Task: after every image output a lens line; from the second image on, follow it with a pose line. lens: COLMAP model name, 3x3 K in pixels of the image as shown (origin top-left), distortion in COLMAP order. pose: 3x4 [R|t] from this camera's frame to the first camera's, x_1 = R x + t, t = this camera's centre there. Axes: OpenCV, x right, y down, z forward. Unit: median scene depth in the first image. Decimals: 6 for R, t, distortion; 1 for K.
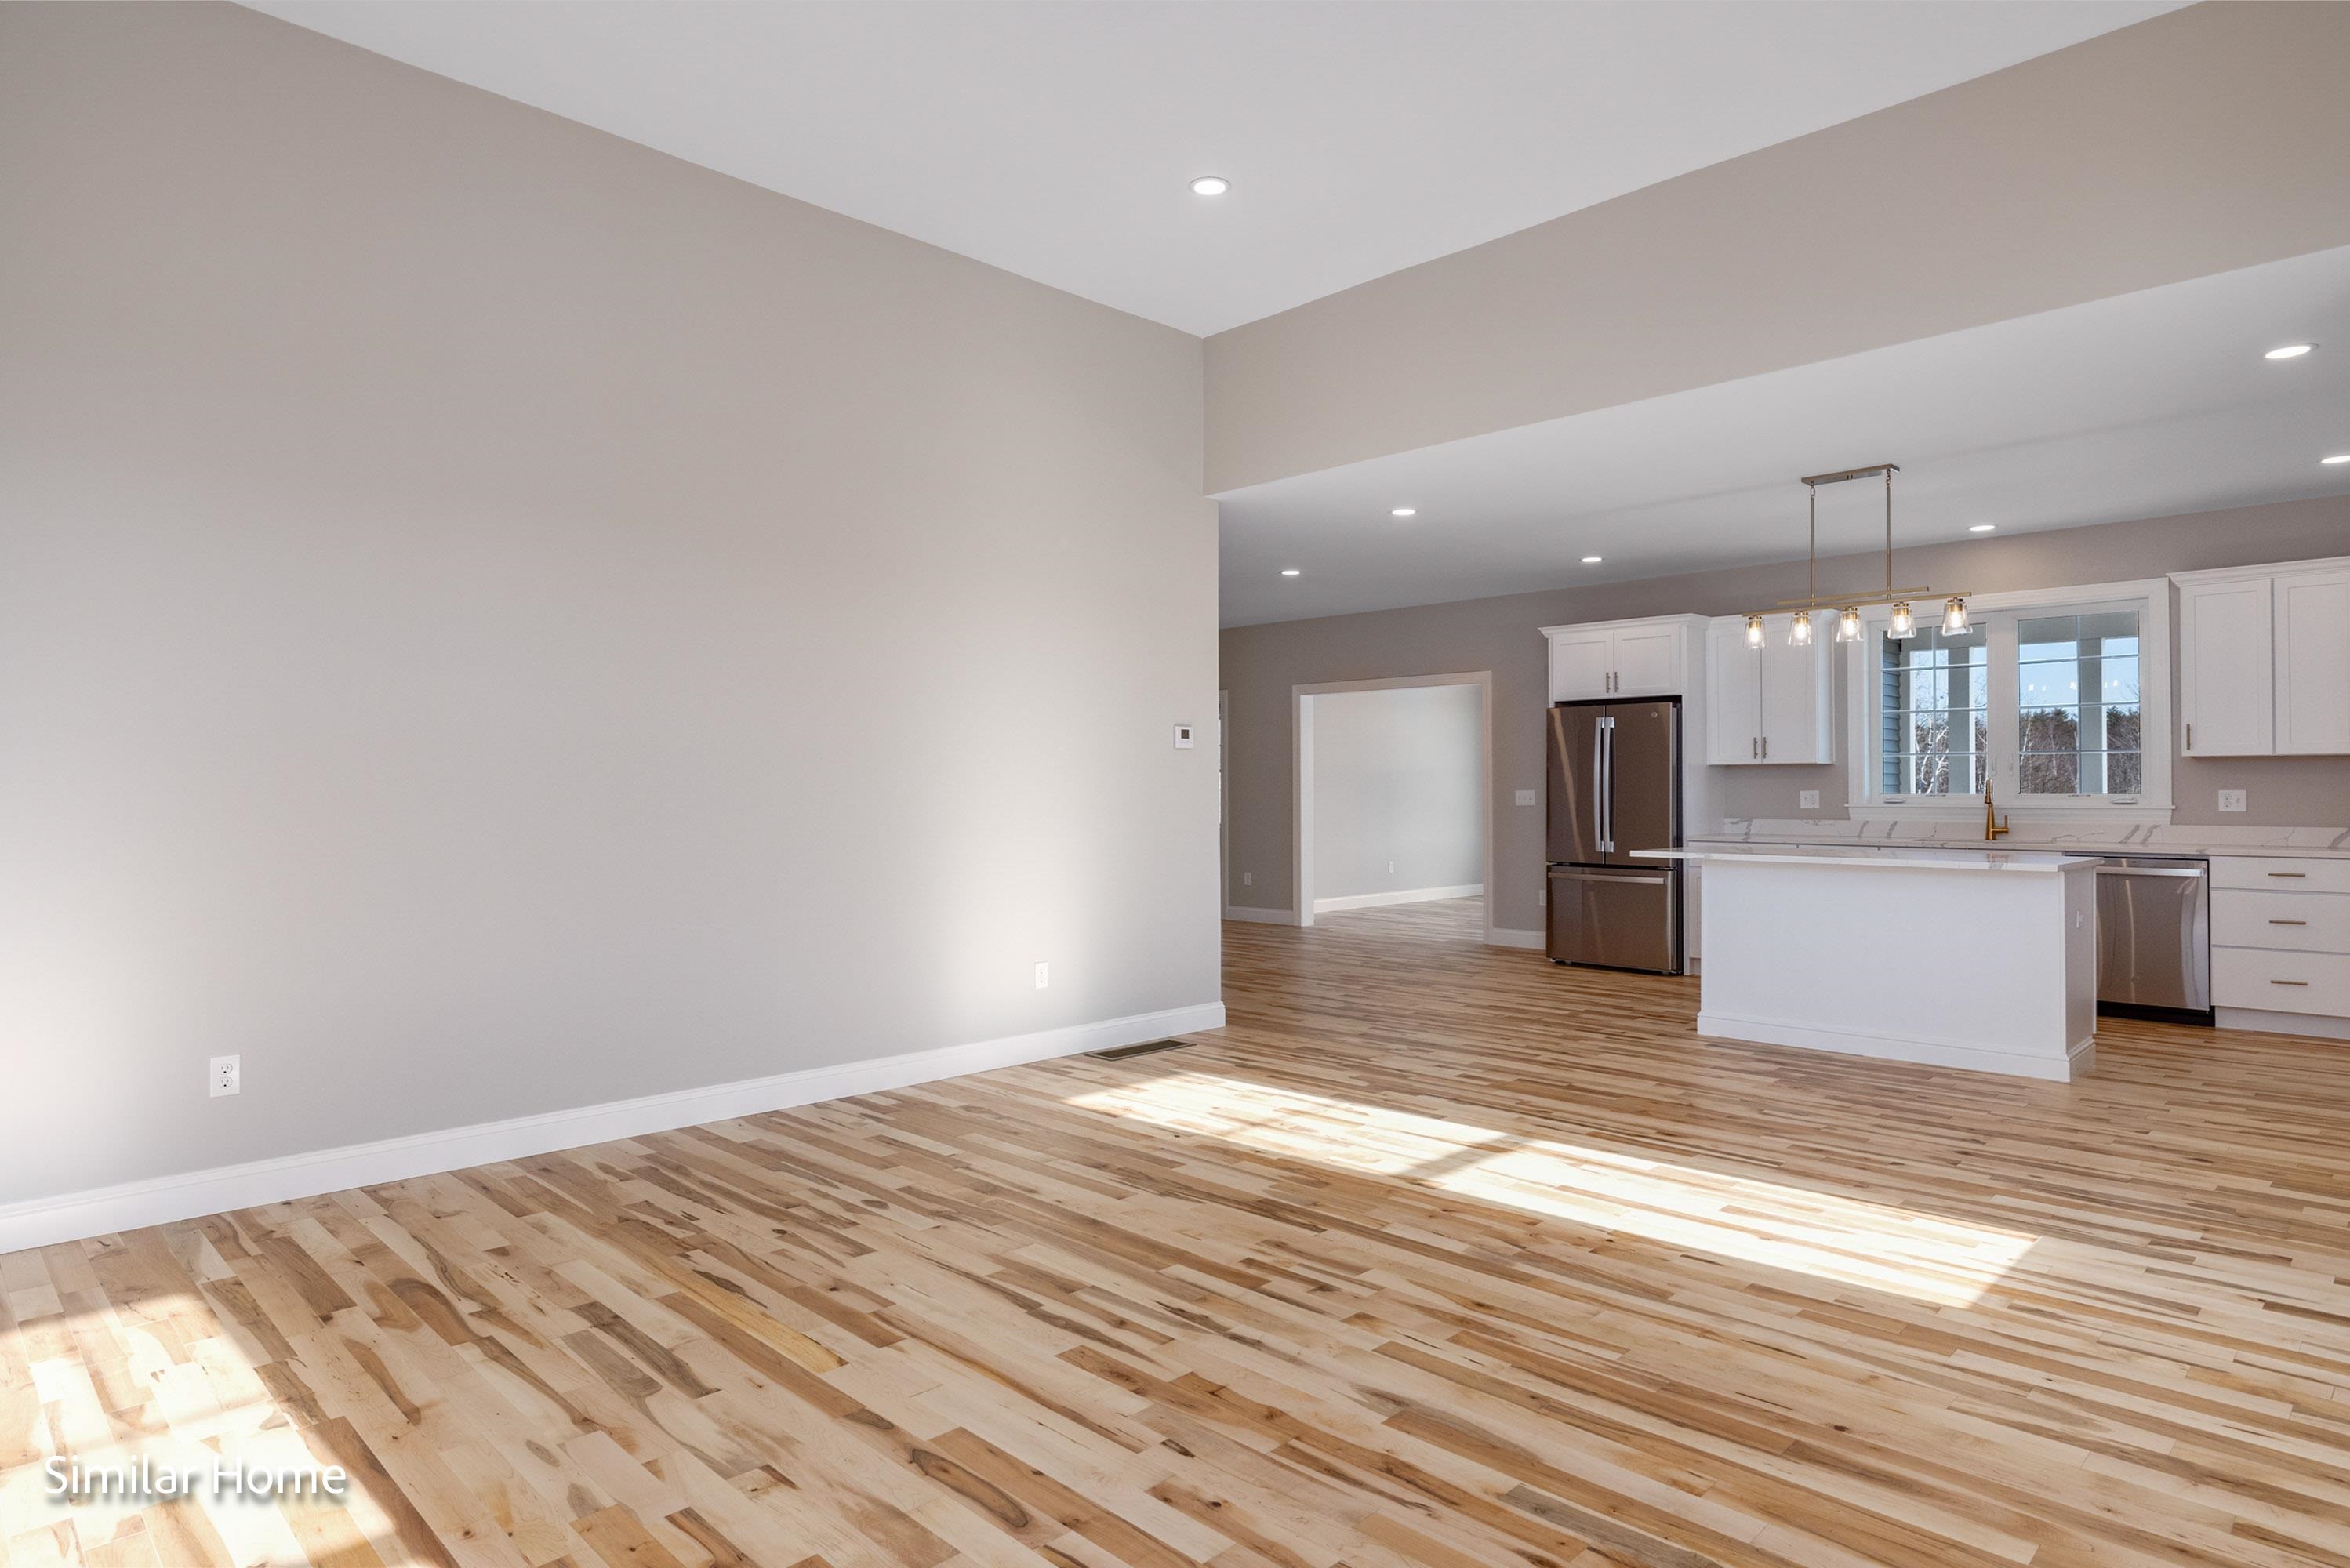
lens RADIAL K [[1309.4, 0, 1176.9], [0, 1309.4, 777.3], [0, 0, 1]] dist [-0.001184, -0.000663]
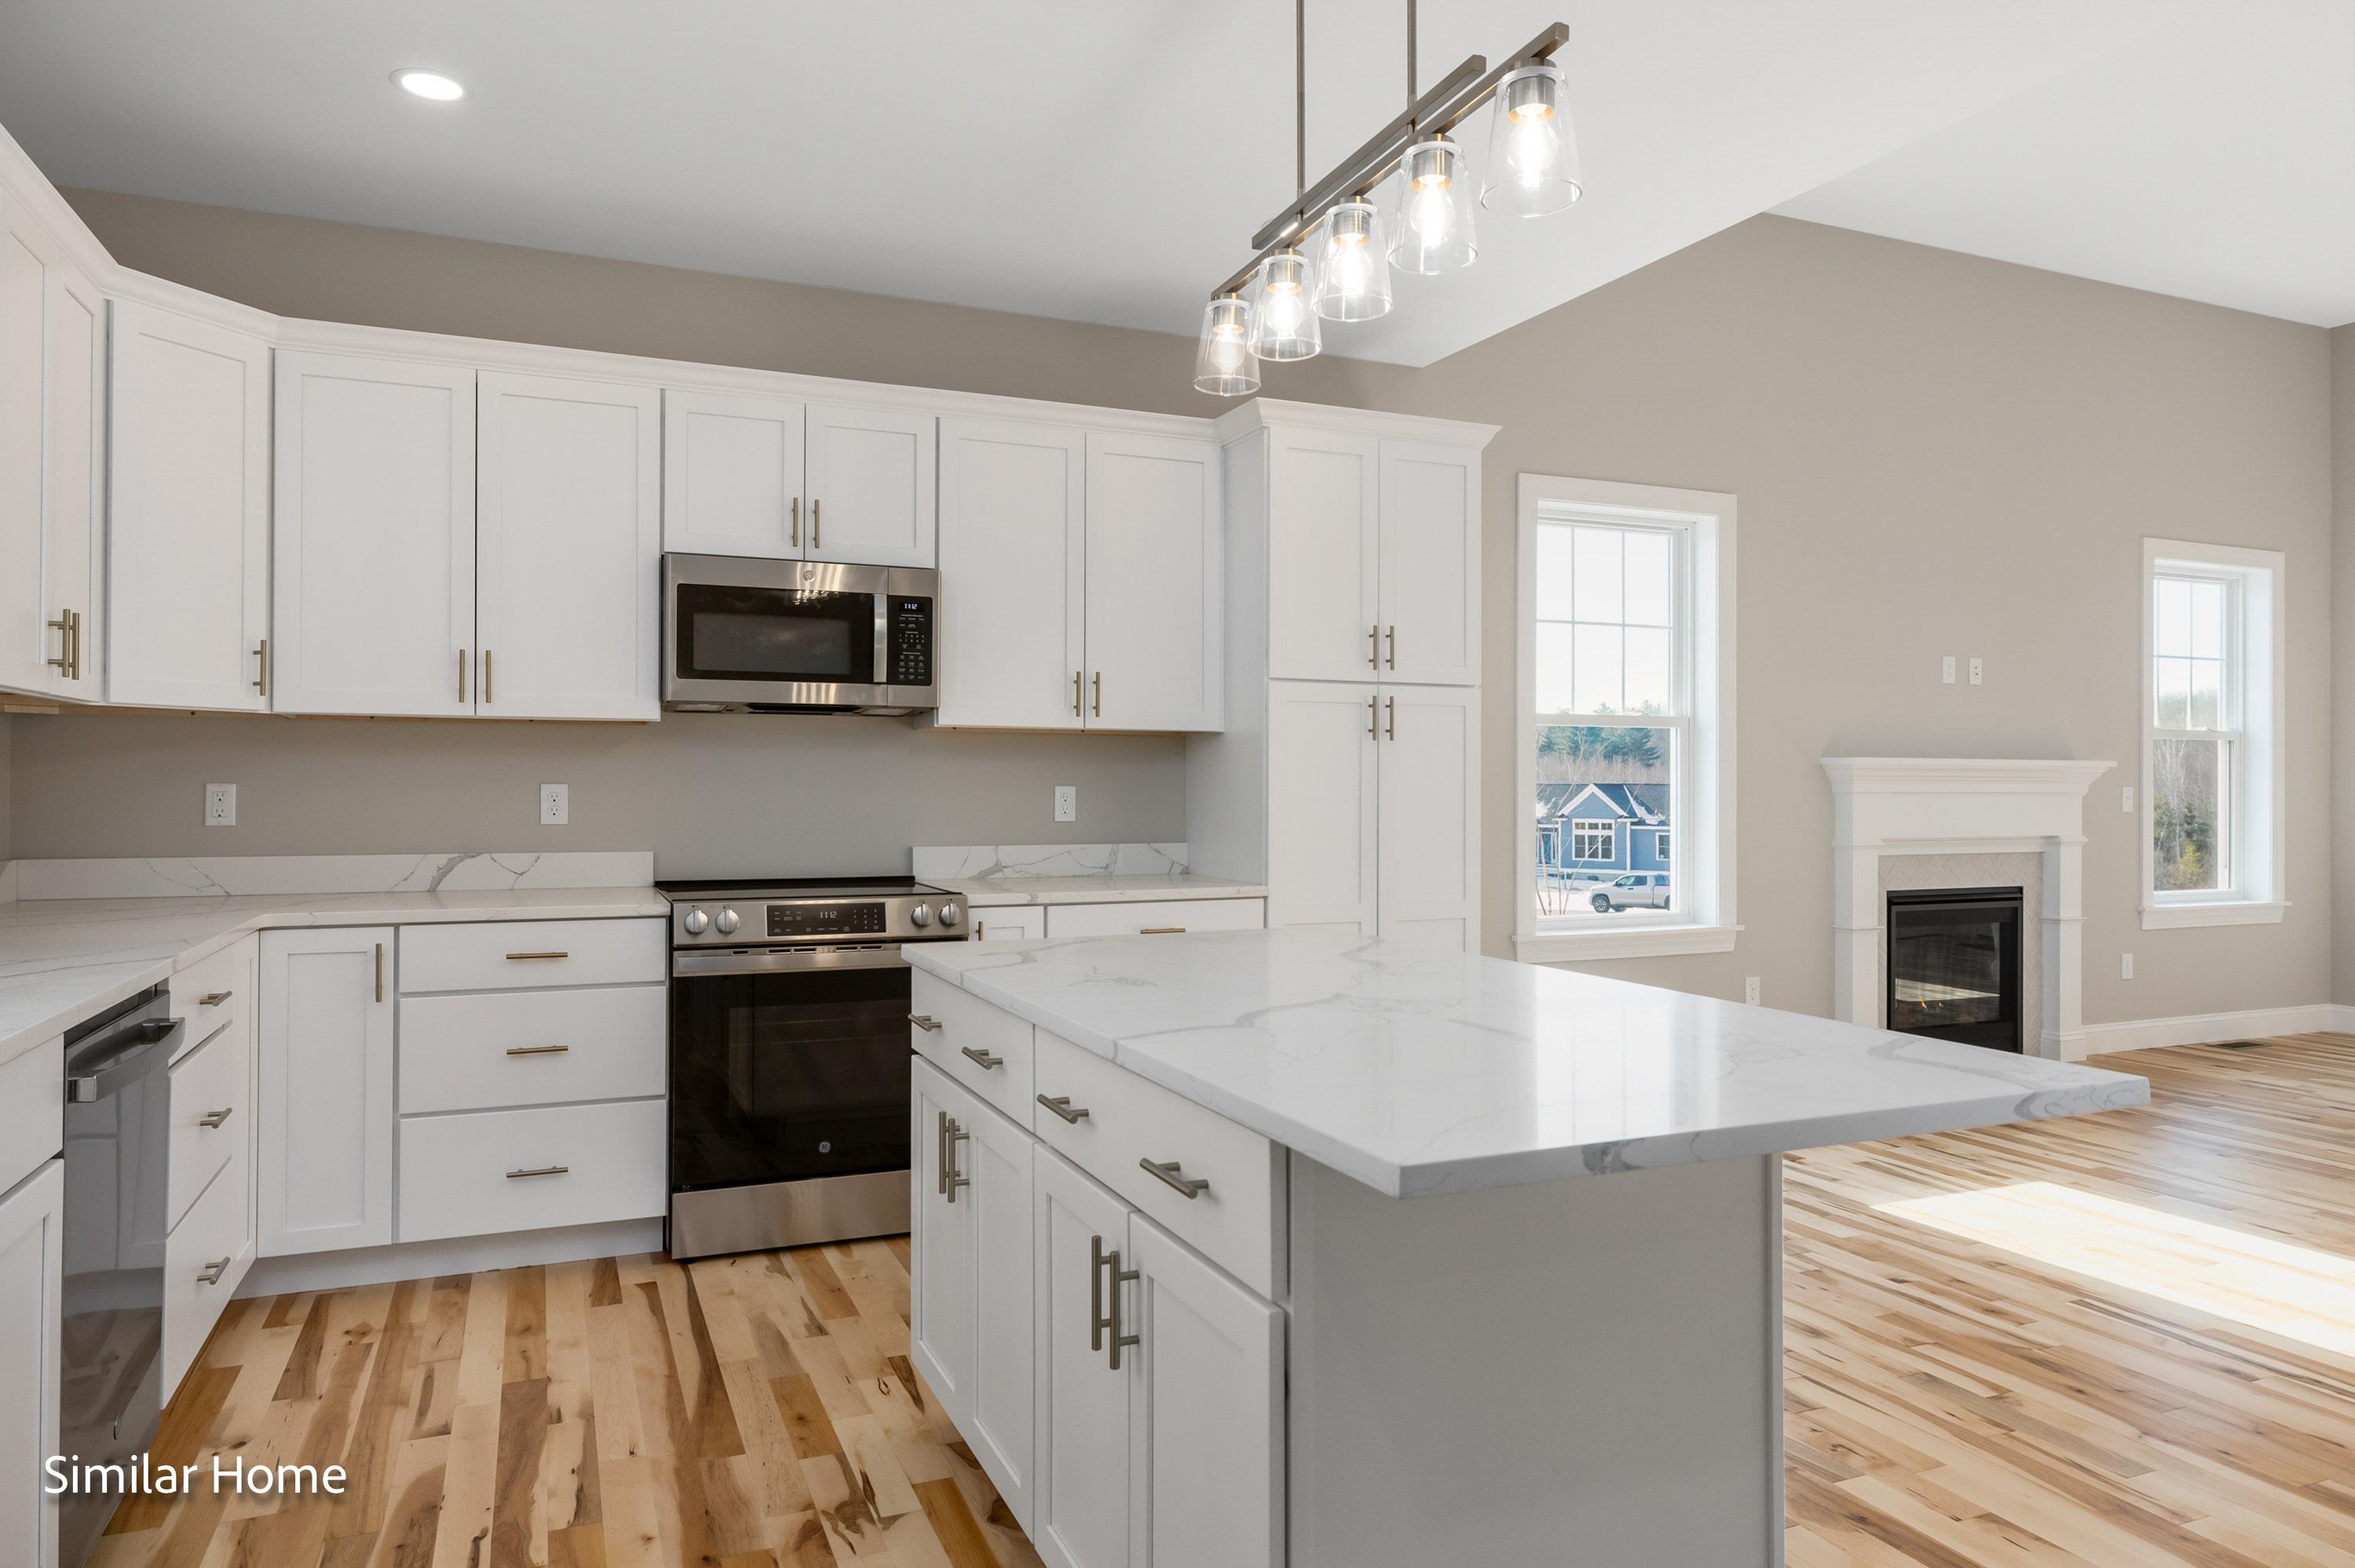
lens RADIAL K [[1488.4, 0, 1177.5], [0, 1488.4, 784.0], [0, 0, 1]] dist [0.005173, 0.000058]
pose [[-0.928594, 0.000292, 0.371097, 0.629833], [-0.004747, 0.999909, -0.012664, 0.021583], [-0.371067, -0.013521, -0.928508, 2.000647]]
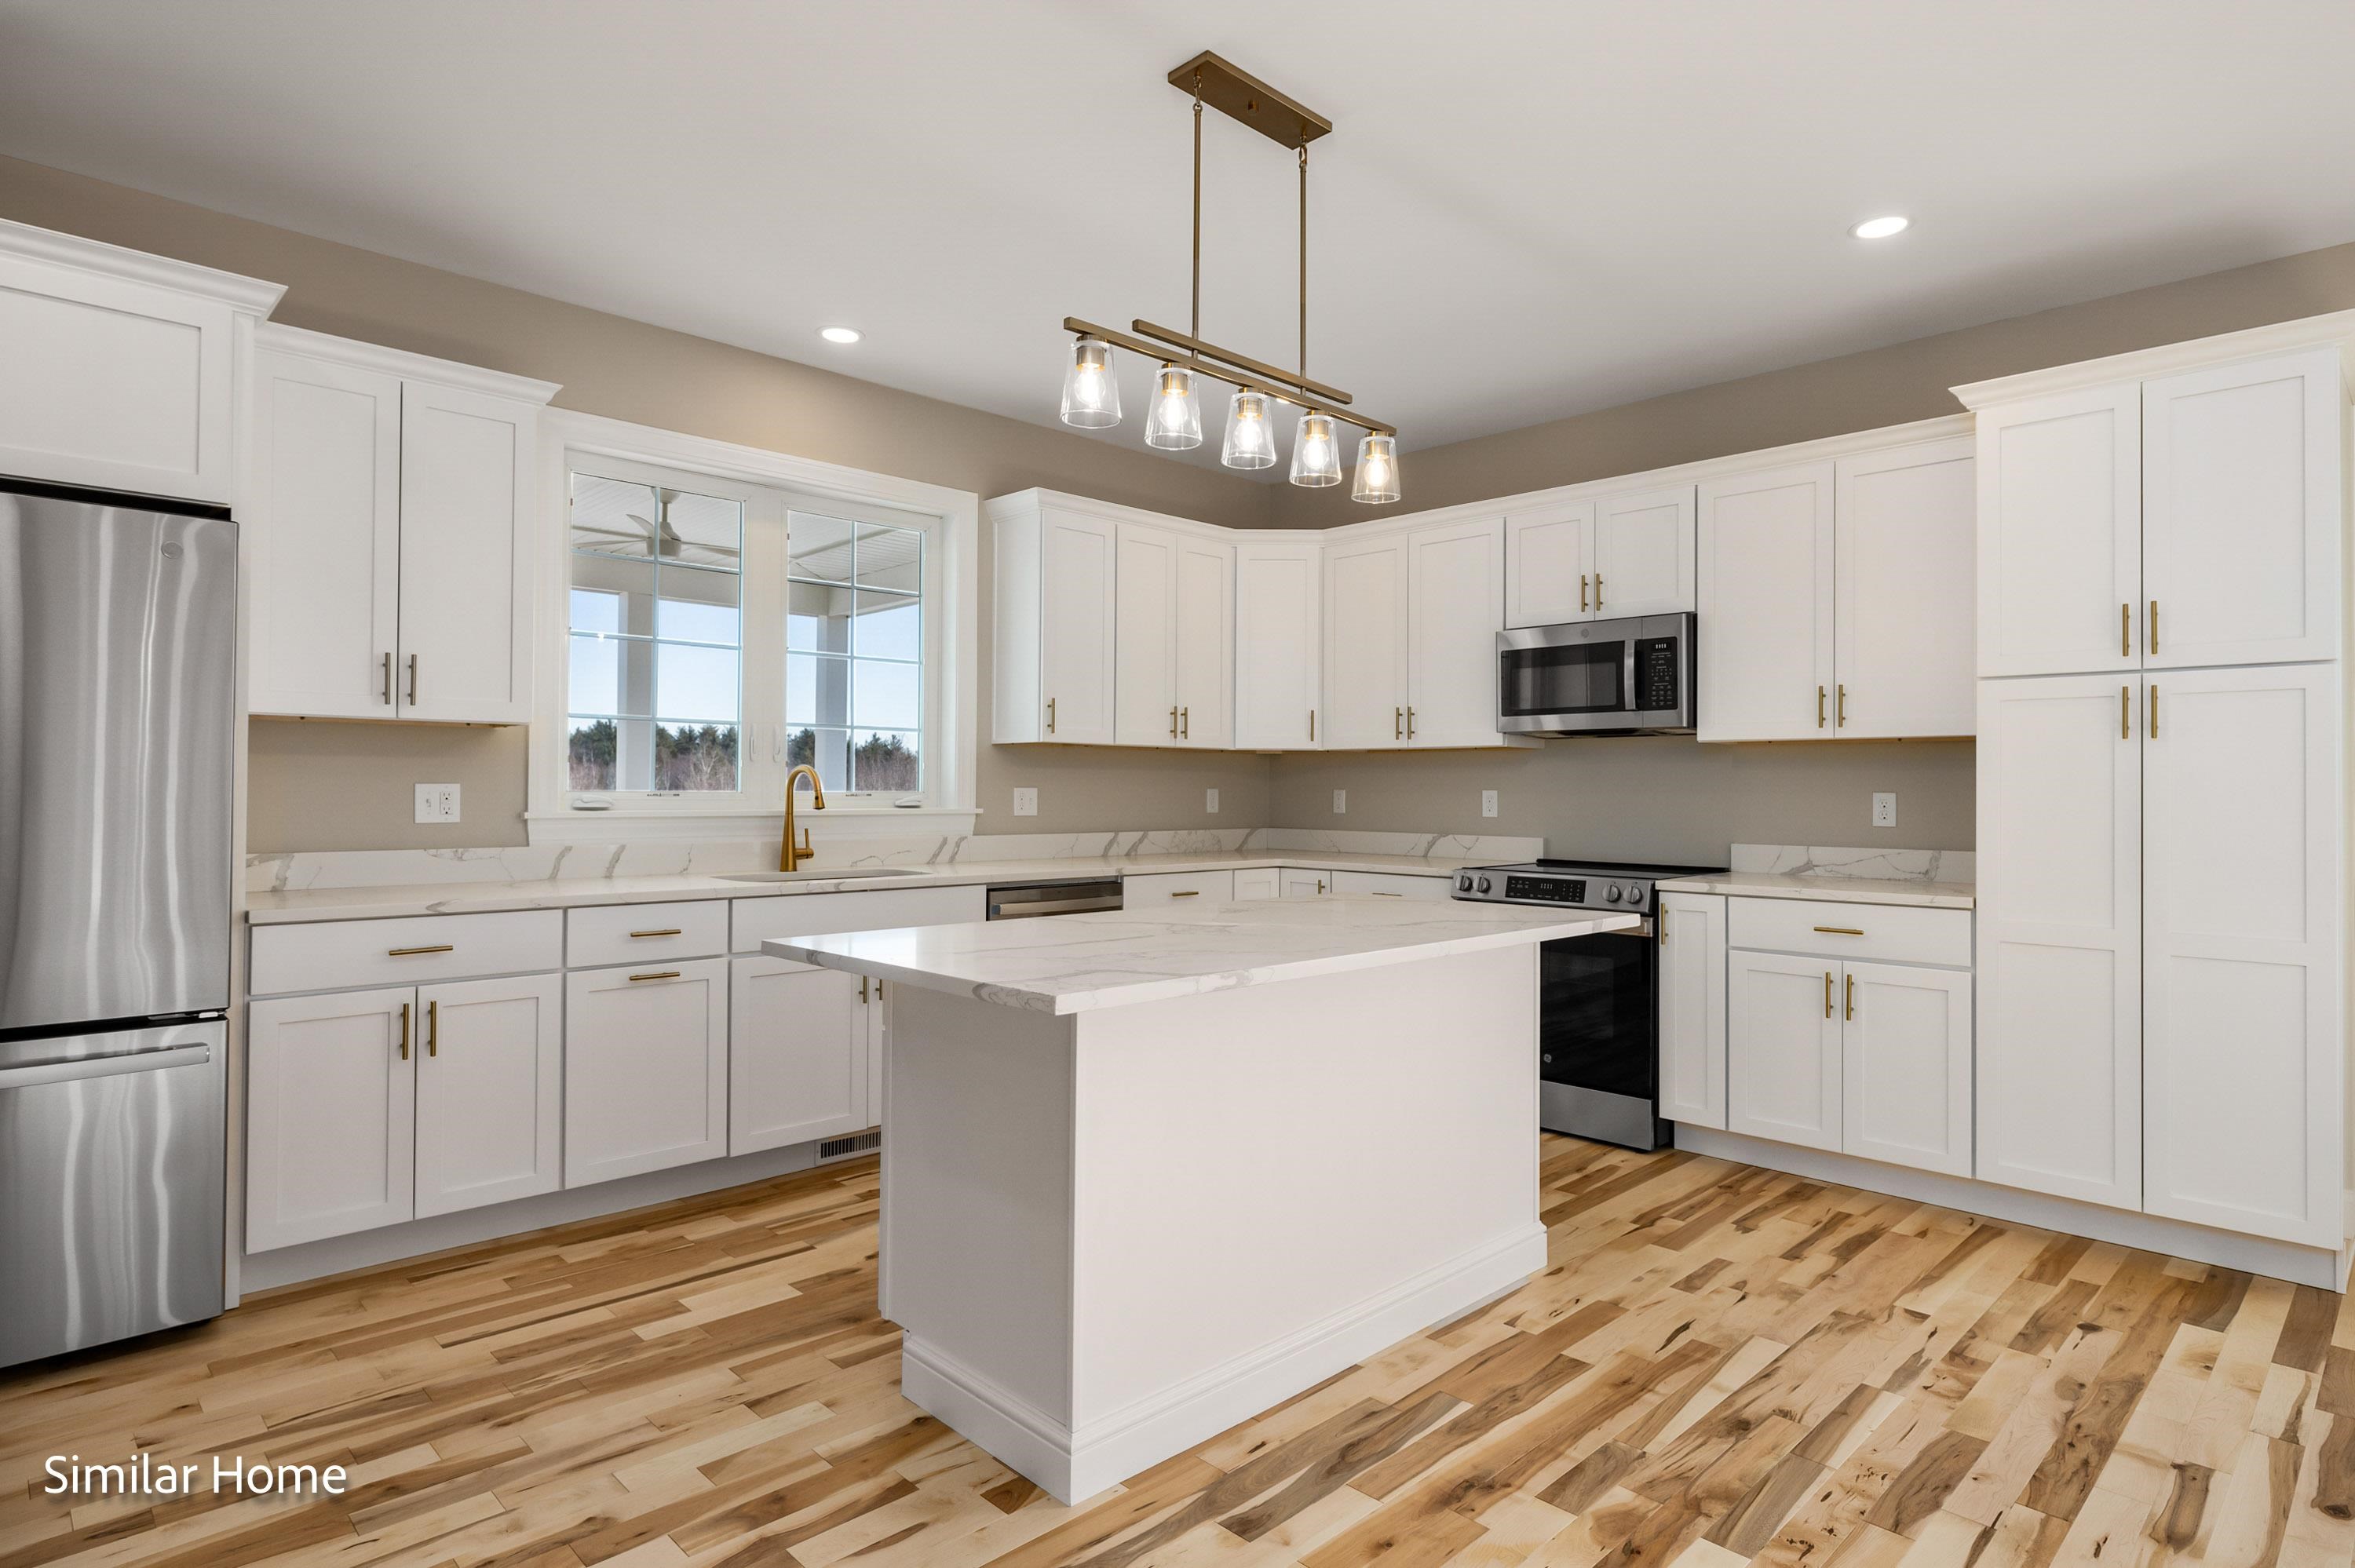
lens RADIAL K [[1252.2, 0, 1178.8], [0, 1252.2, 774.5], [0, 0, 1]] dist [-0.004603, -0.000331]
pose [[0.013270, 0.013974, 0.999814, 0.115449], [-0.016544, 0.999769, -0.013754, 0.017793], [-0.999775, -0.016359, 0.013499, 1.517884]]
